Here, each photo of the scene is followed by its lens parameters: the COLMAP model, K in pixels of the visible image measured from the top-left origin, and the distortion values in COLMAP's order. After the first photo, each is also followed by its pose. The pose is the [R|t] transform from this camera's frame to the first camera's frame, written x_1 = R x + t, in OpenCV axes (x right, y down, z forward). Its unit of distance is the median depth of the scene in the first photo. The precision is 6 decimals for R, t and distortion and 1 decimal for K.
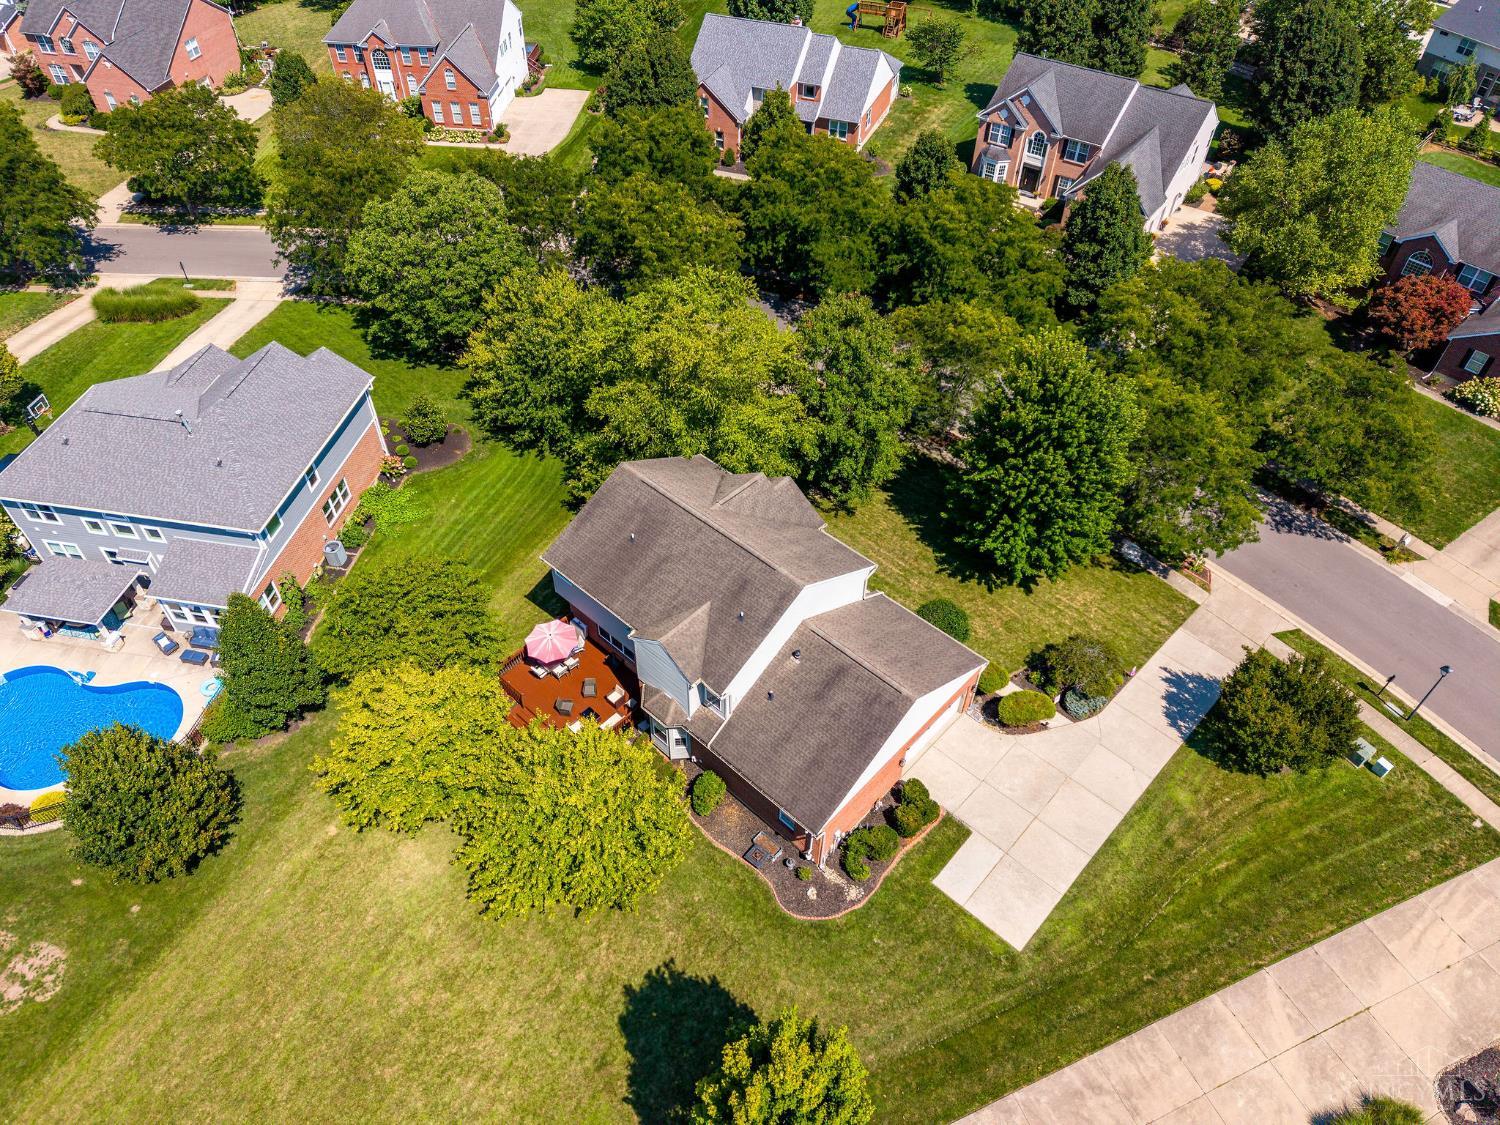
lens RADIAL K [[1003.2, 0, 746.6], [0, 1003.2, 557.0], [0, 0, 1]] dist [0.082629, -0.116969]
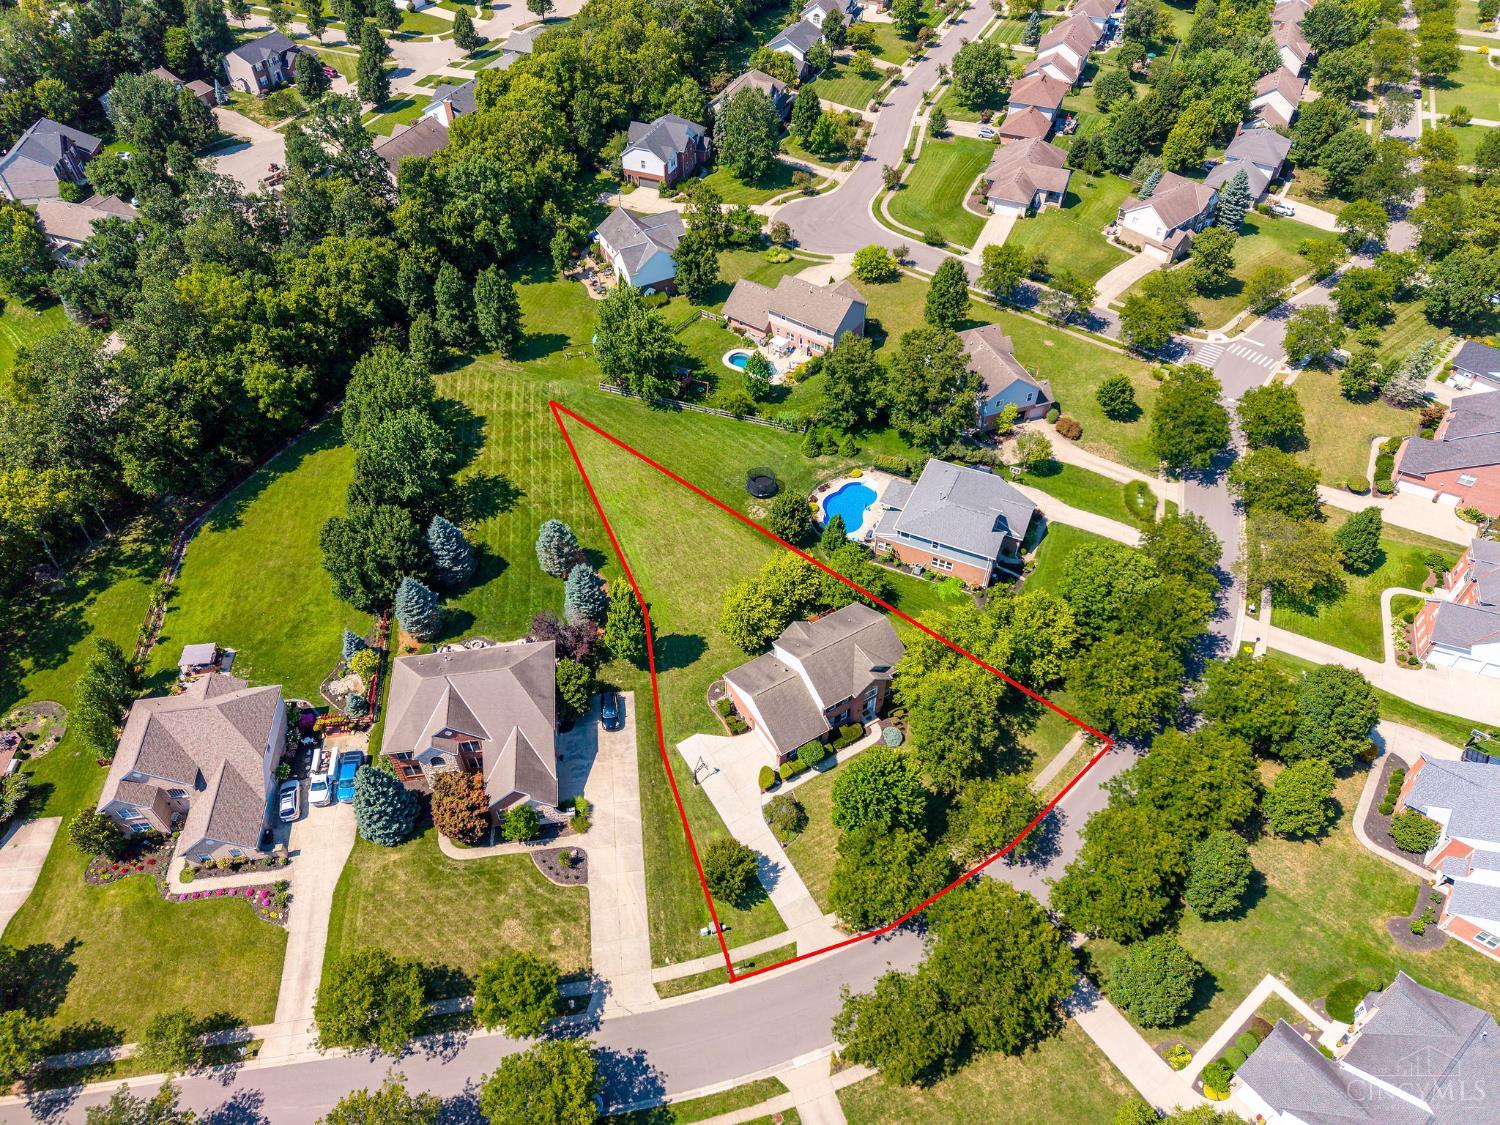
lens RADIAL K [[1003.2, 0, 746.6], [0, 1003.2, 557.0], [0, 0, 1]] dist [0.082629, -0.116969]
pose [[-0.268977, 0.687029, -0.675013, 1.423765], [-0.675805, 0.364730, 0.640515, -1.400507], [0.686249, 0.628462, 0.366194, -0.165336]]
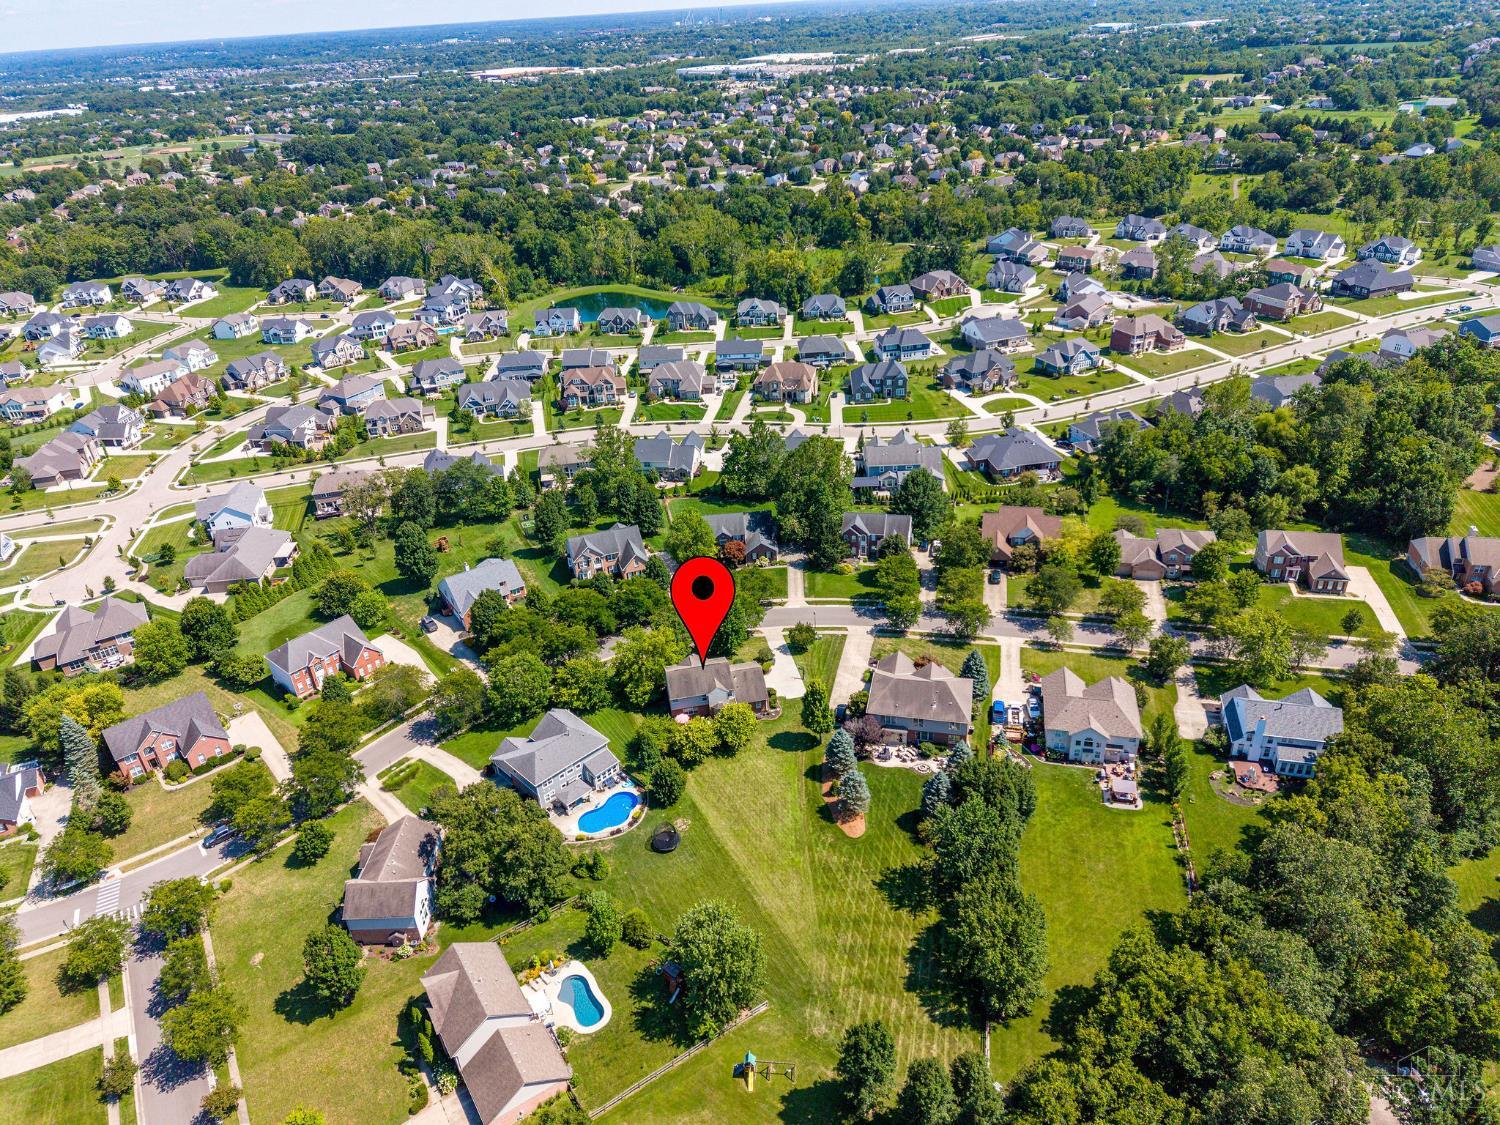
lens RADIAL K [[1003.2, 0, 746.6], [0, 1003.2, 557.0], [0, 0, 1]] dist [0.082629, -0.116969]
pose [[0.588259, -0.426660, 0.686960, -2.344630], [0.616863, 0.786052, -0.040029, -0.090004], [-0.522907, 0.447307, 0.725592, -2.096527]]
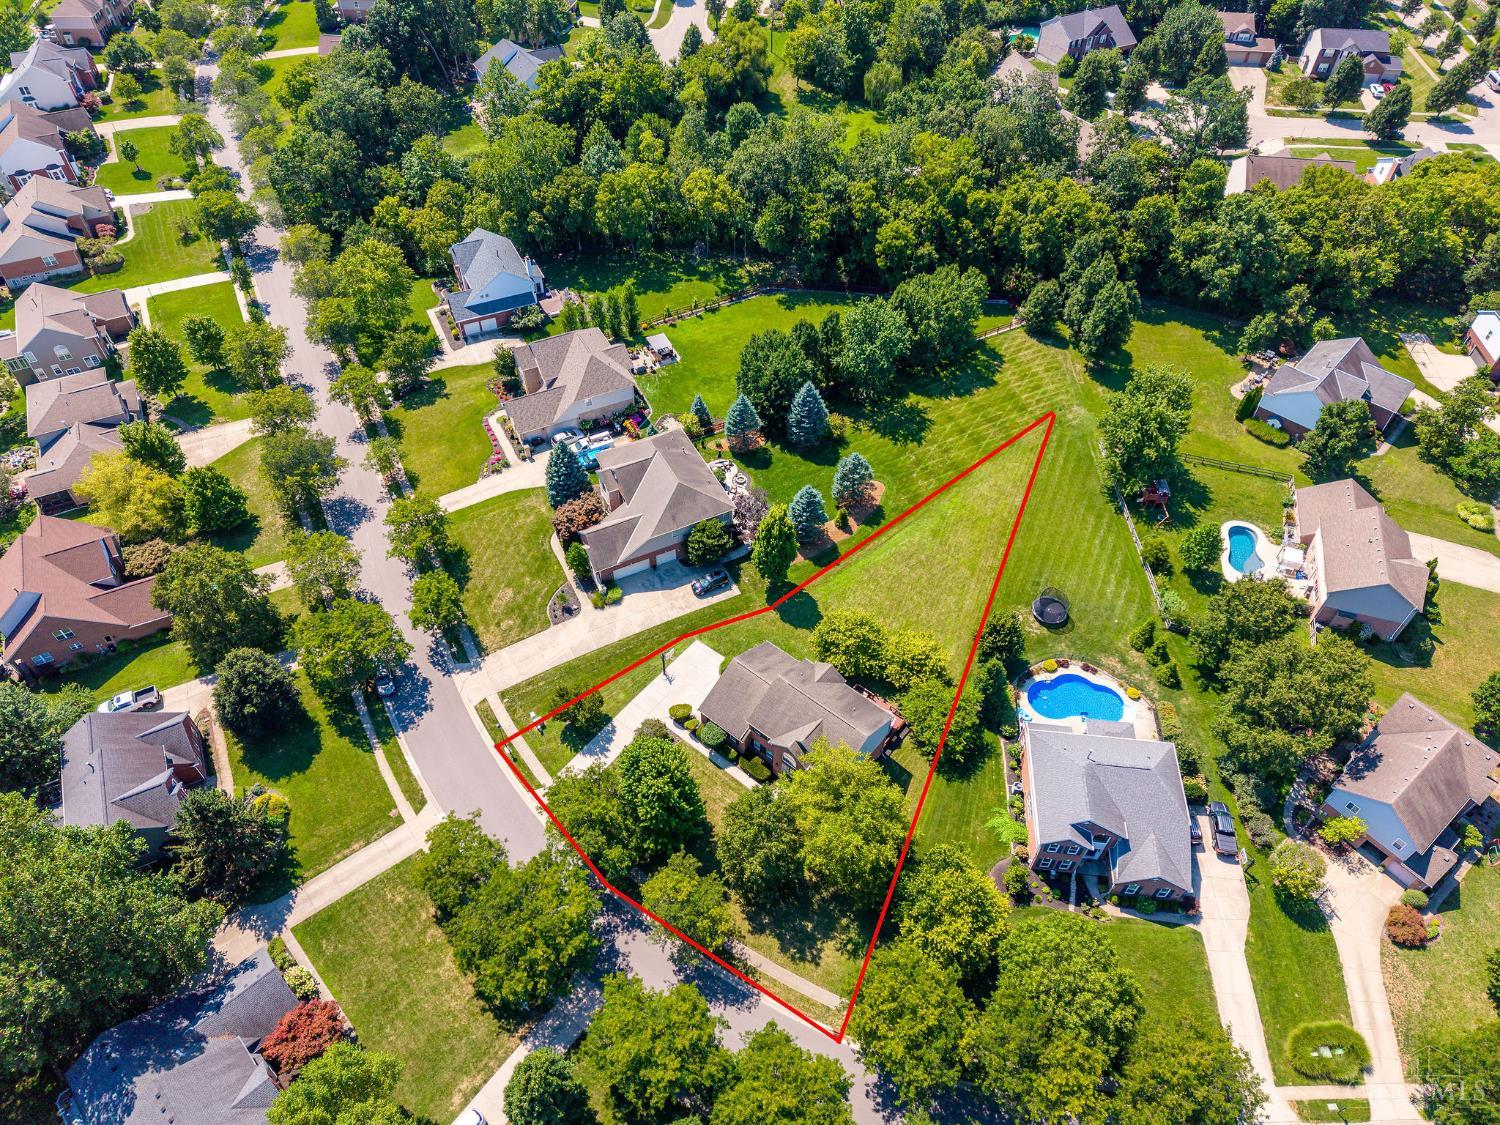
lens RADIAL K [[1003.2, 0, 746.6], [0, 1003.2, 557.0], [0, 0, 1]] dist [0.082629, -0.116969]
pose [[-0.997480, 0.033513, -0.062541, 0.249083], [-0.064182, -0.050364, 0.996667, -2.138535], [0.030252, 0.998169, 0.052388, 0.495688]]
